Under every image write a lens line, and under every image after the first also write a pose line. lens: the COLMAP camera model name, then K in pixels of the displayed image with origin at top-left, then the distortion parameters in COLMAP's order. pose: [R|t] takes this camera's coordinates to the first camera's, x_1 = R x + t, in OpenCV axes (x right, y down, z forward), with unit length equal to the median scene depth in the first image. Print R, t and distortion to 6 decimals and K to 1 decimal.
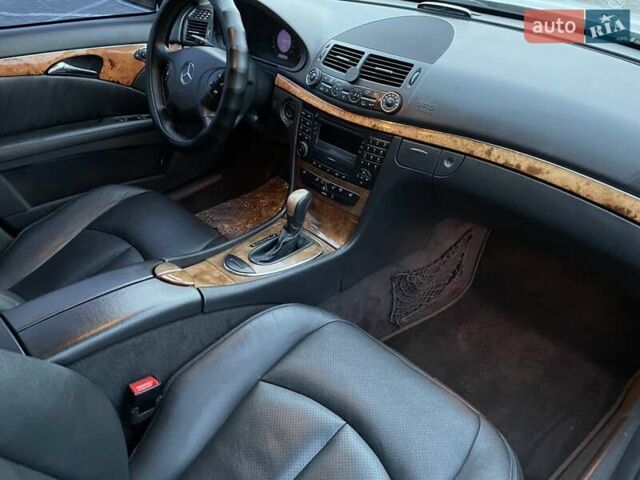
lens RADIAL K [[484.0, 0, 322.7], [0, 484.0, 240.4], [0, 0, 1]] dist [0.087567, -0.116004]
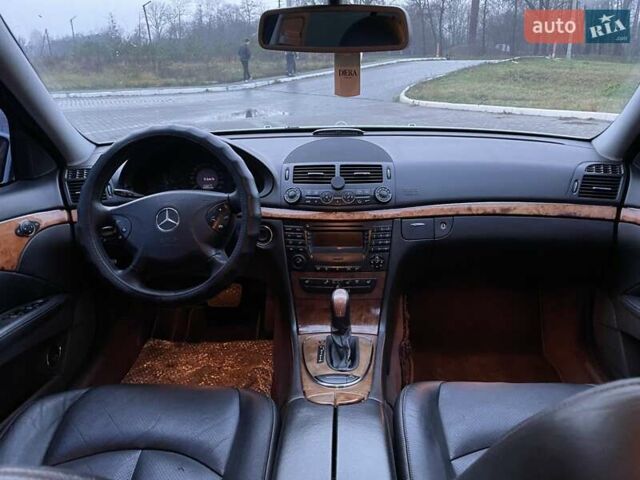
lens RADIAL K [[485.4, 0, 326.4], [0, 485.4, 238.1], [0, 0, 1]] dist [0.084597, -0.120915]
pose [[0.729786, -0.230474, 0.643657, -0.696371], [0.415830, 0.896935, -0.150308, -0.056996], [-0.542676, 0.377345, 0.750409, 0.191184]]
